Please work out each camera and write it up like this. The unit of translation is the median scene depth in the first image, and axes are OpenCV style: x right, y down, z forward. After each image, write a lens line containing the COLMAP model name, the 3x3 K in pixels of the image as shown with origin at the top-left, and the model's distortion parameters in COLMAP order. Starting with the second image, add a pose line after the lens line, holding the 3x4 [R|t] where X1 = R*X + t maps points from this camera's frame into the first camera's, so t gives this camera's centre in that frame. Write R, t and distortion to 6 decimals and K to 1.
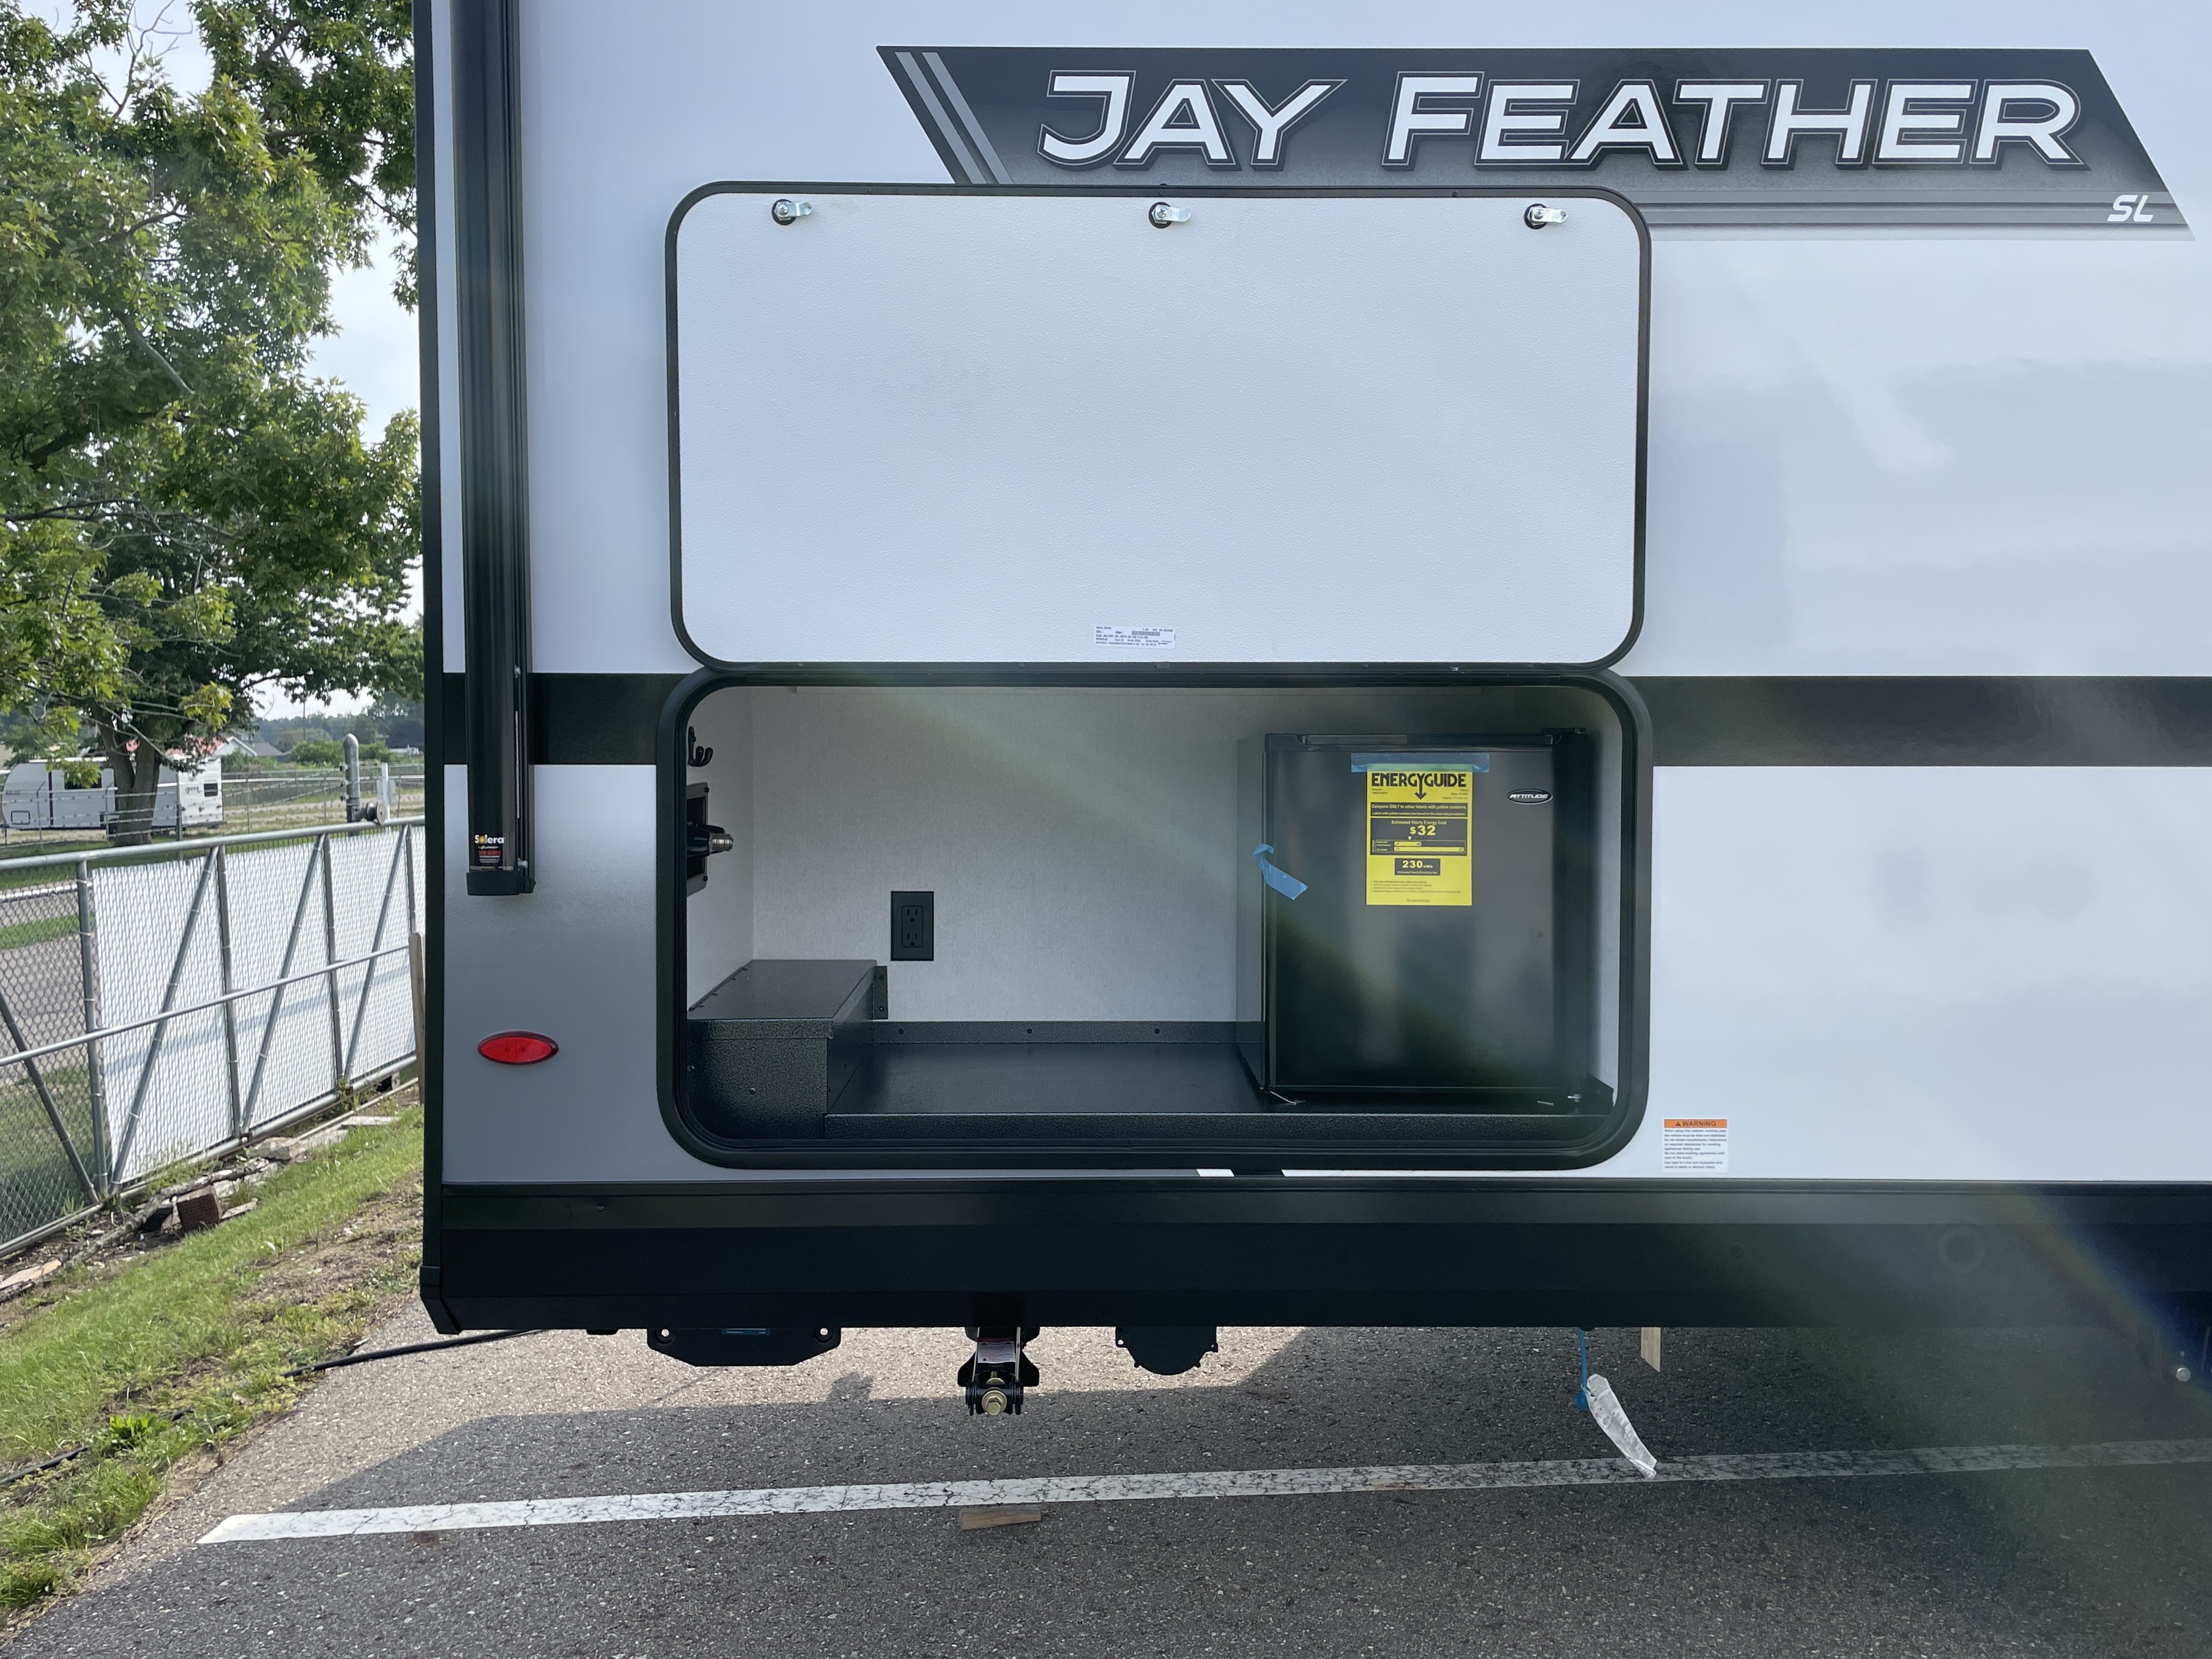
lens RADIAL K [[1651.5, 0, 1106.0], [0, 1651.5, 829.5], [0, 0, 1]] dist [0.052556, -0.059118]
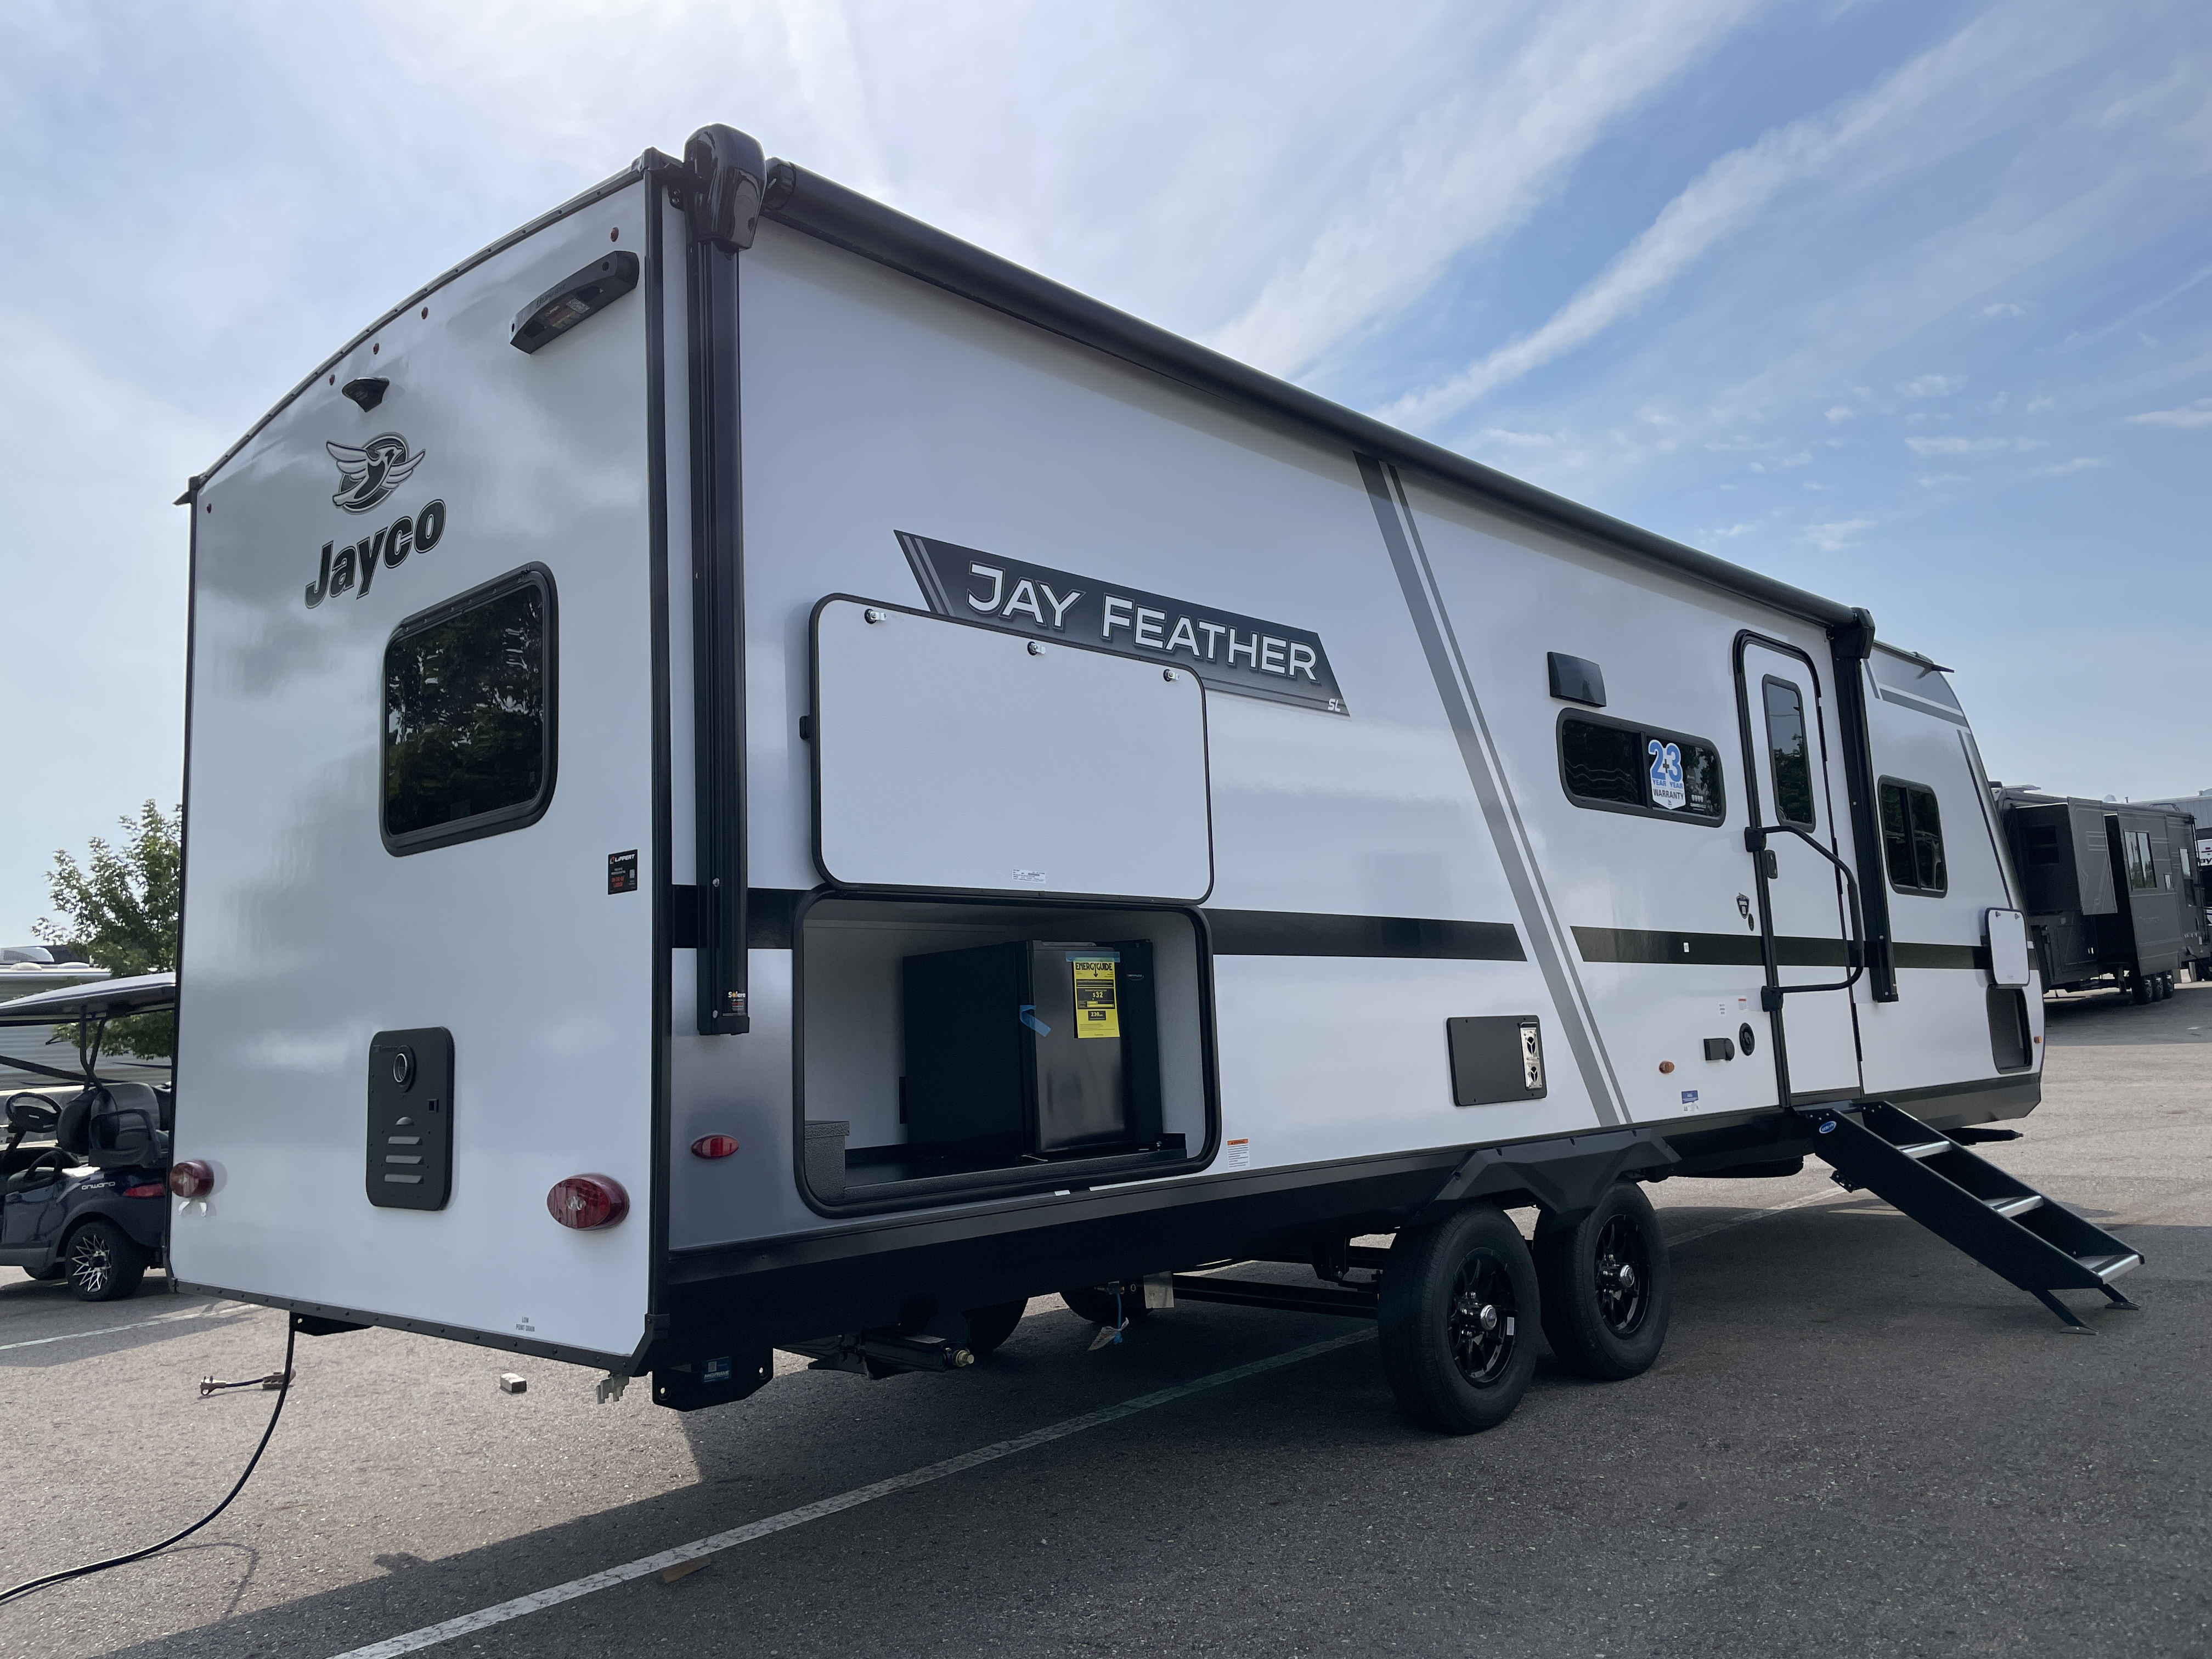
lens RADIAL K [[1709.7, 0, 1102.4], [0, 1709.7, 817.7], [0, 0, 1]] dist [0.093472, -0.138901]
pose [[0.686937, 0.064253, 0.723871, -1.238442], [0.078427, 0.983712, -0.161743, 0.119909], [-0.722473, 0.167878, 0.670709, -0.280189]]
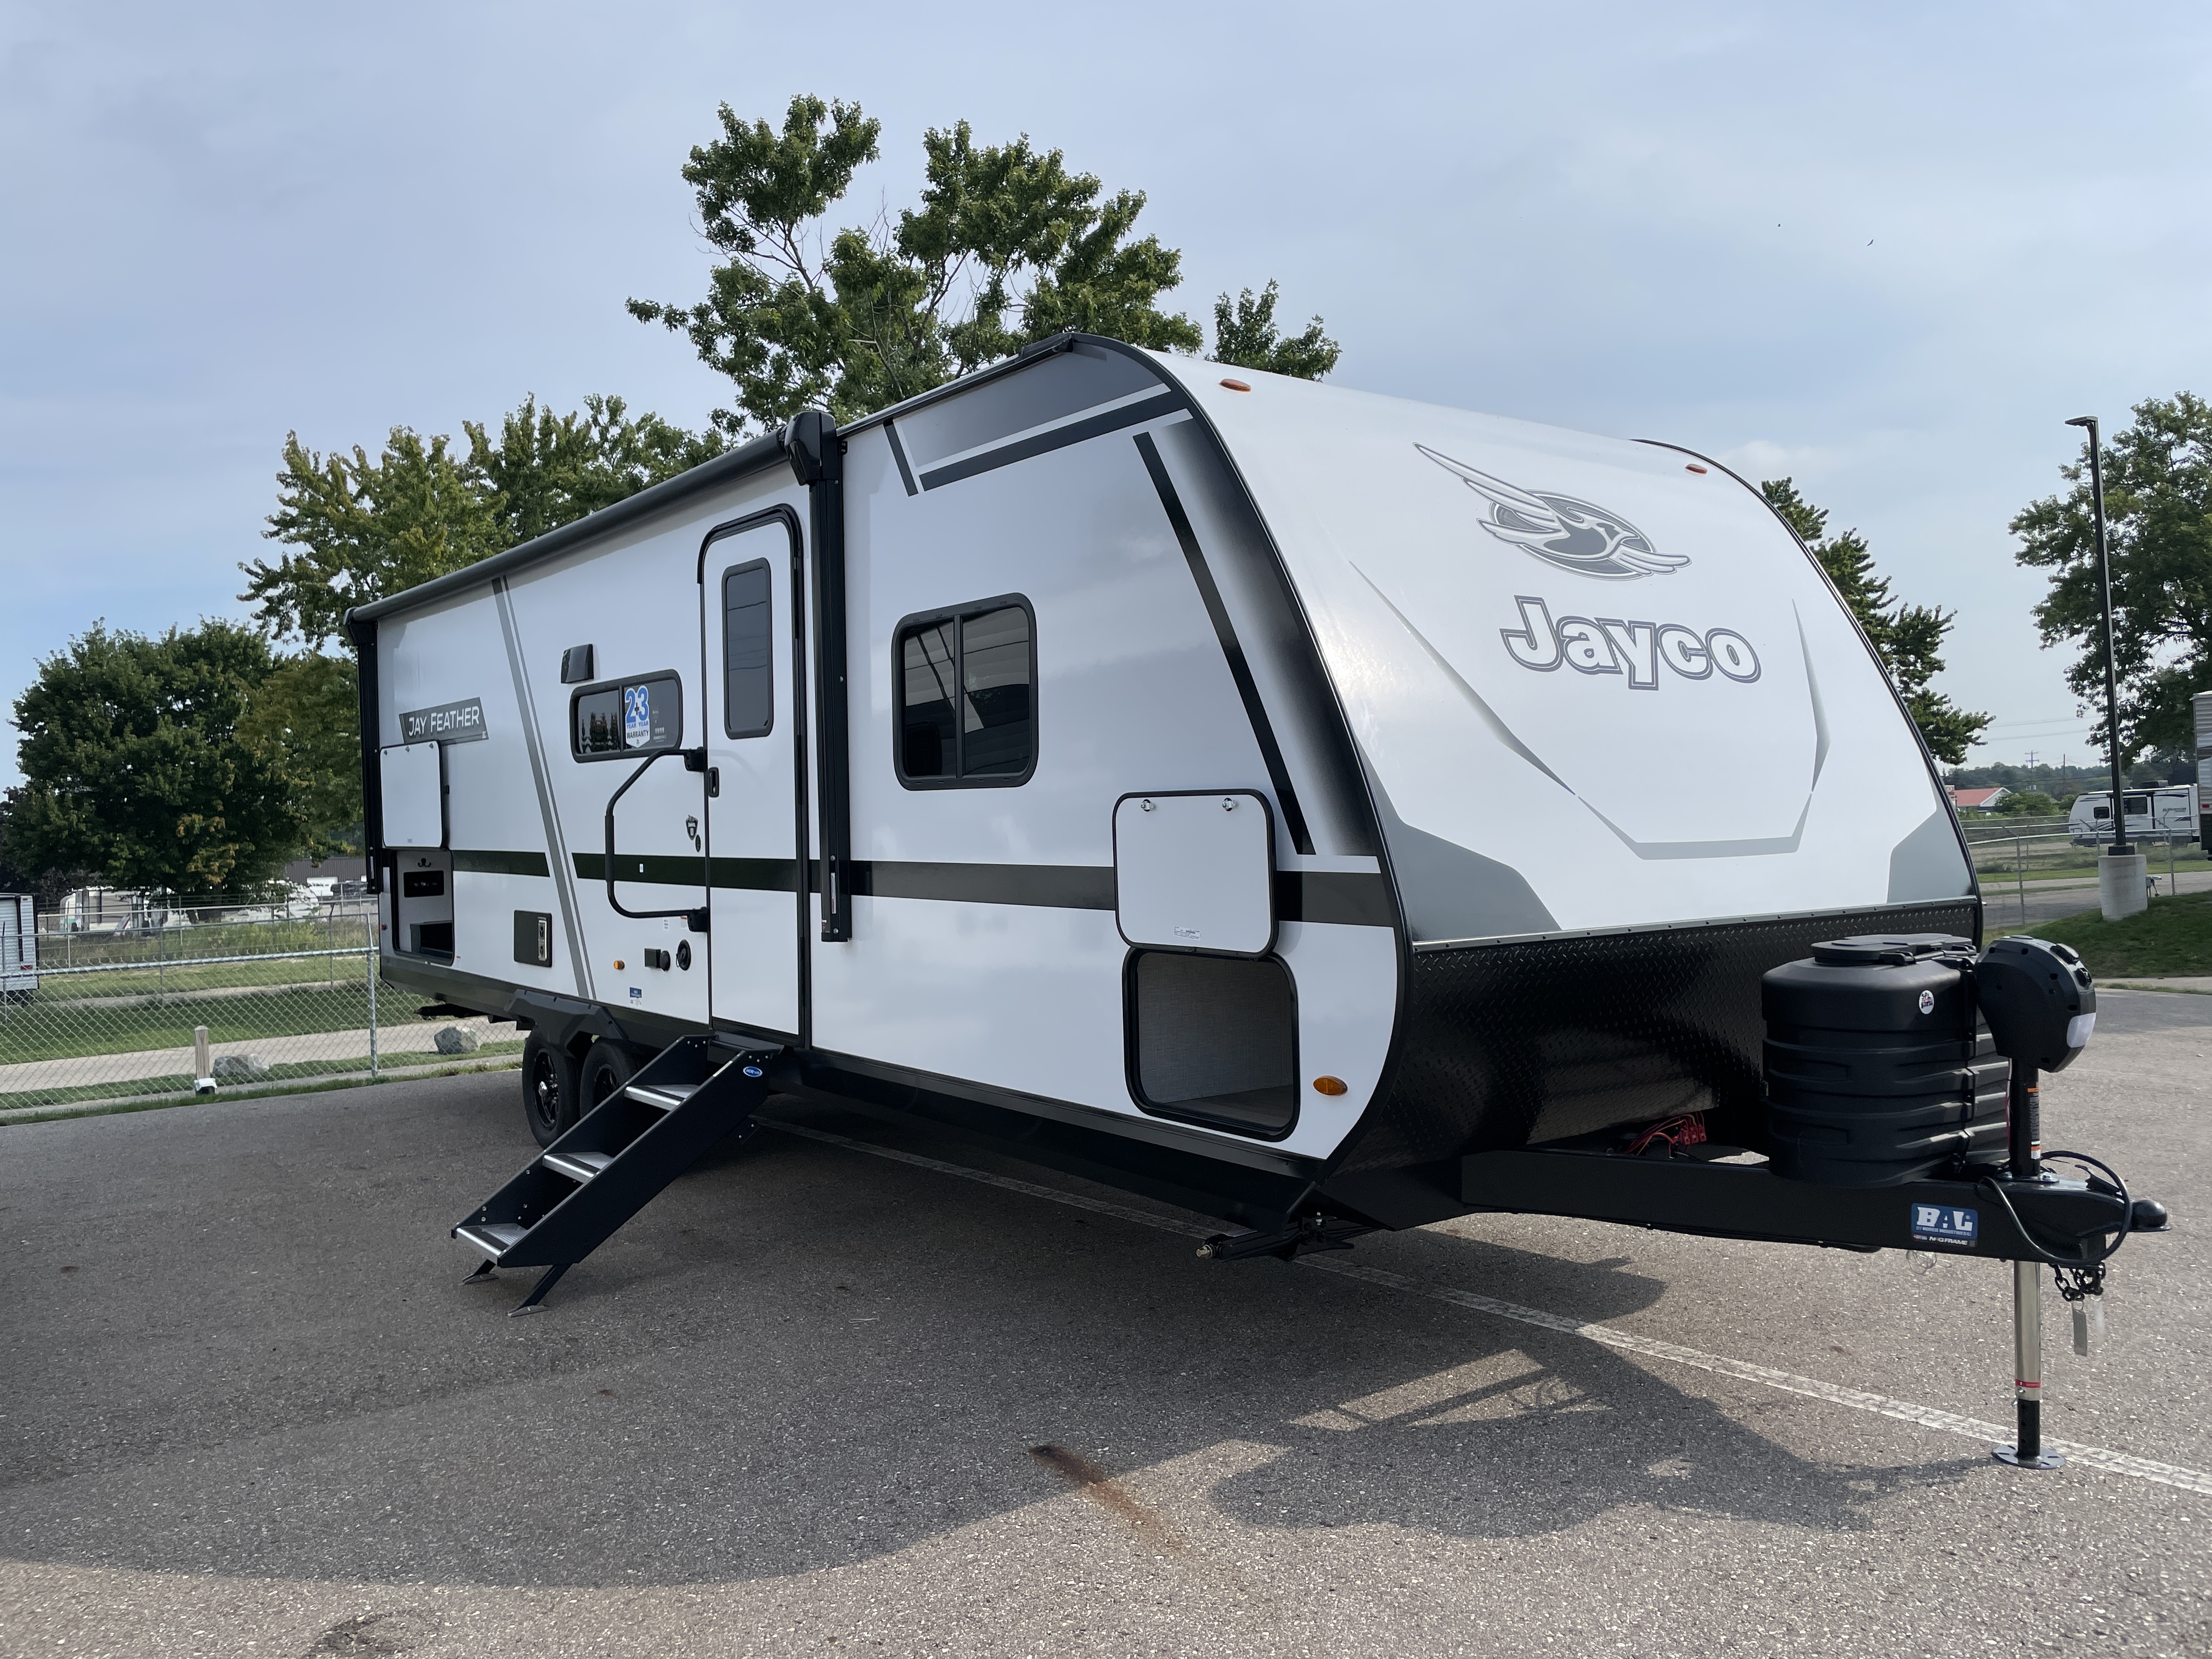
lens RADIAL K [[1709.7, 0, 1102.4], [0, 1709.7, 817.7], [0, 0, 1]] dist [0.093472, -0.138901]
pose [[0.588422, -0.010048, -0.808492, 4.564019], [-0.015149, 0.999610, -0.023449, -0.083466], [0.808412, 0.026046, 0.588040, -0.249084]]
